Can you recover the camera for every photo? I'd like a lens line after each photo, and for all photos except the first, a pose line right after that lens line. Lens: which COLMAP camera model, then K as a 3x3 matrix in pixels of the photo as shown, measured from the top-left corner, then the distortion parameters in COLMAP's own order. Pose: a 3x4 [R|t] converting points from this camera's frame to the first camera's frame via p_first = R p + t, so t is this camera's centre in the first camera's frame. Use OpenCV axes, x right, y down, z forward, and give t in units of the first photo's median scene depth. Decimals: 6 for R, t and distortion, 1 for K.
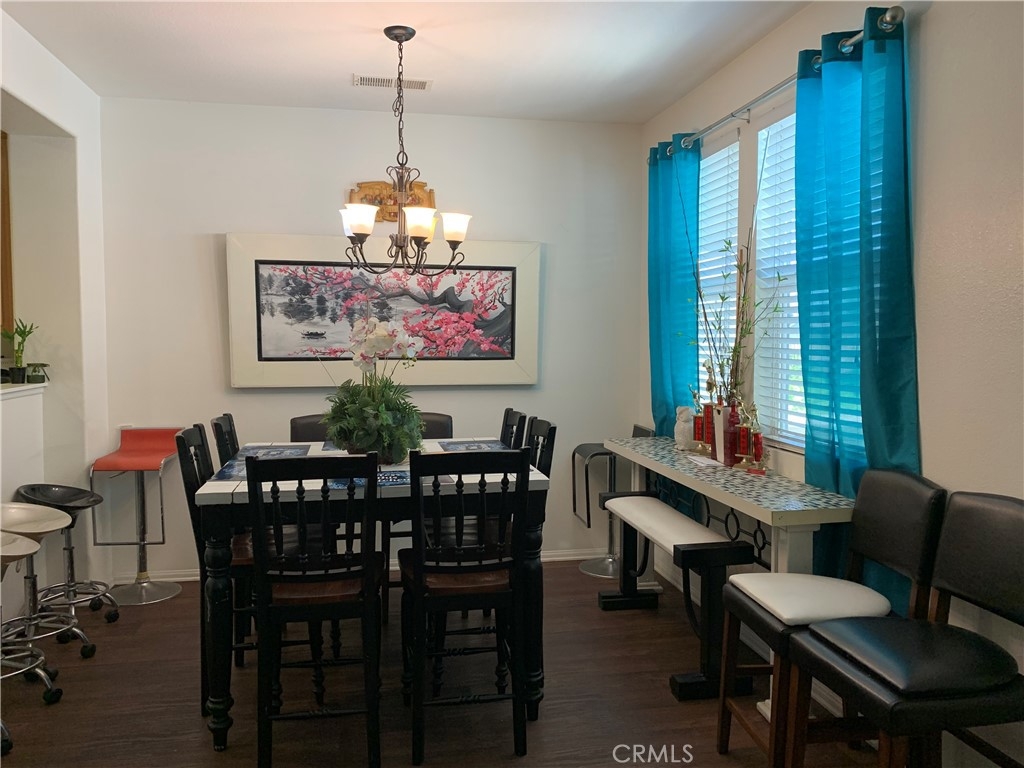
lens RADIAL K [[774.6, 0, 509.9], [0, 774.6, 367.9], [0, 0, 1]] dist [0.048093, -0.087104]
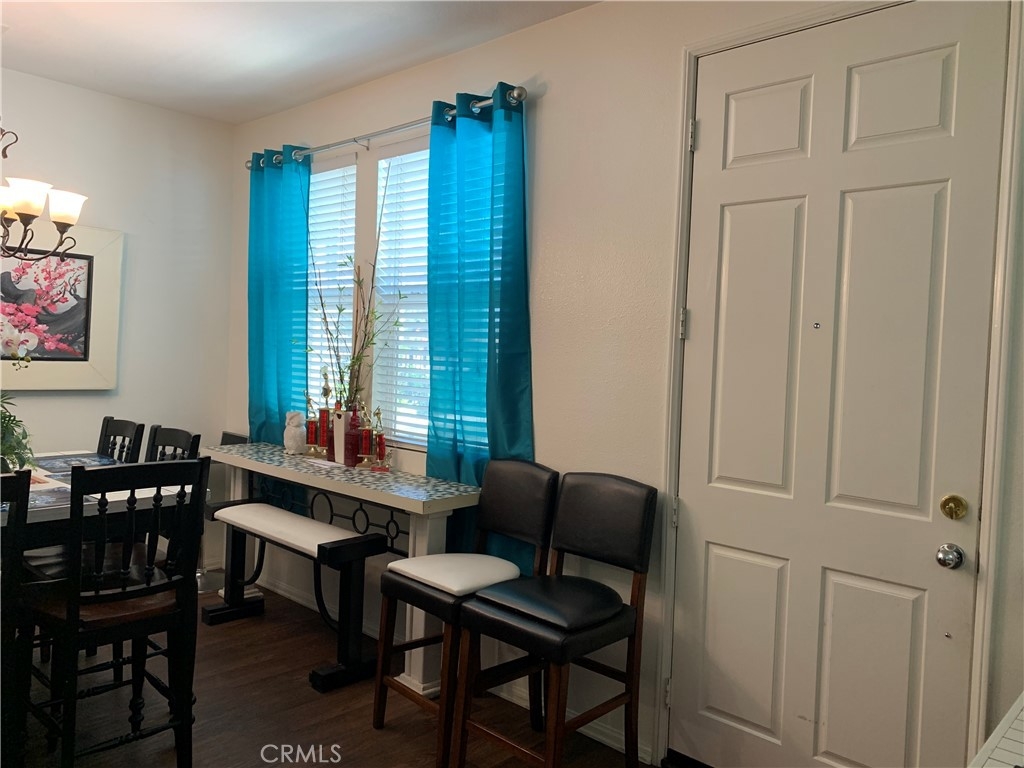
lens RADIAL K [[774.6, 0, 509.9], [0, 774.6, 367.9], [0, 0, 1]] dist [0.048093, -0.087104]
pose [[0.805789, 0.020873, 0.591835, -0.194931], [-0.016657, 0.999782, -0.012582, 0.000169], [-0.591969, 0.000280, 0.805961, 0.007762]]
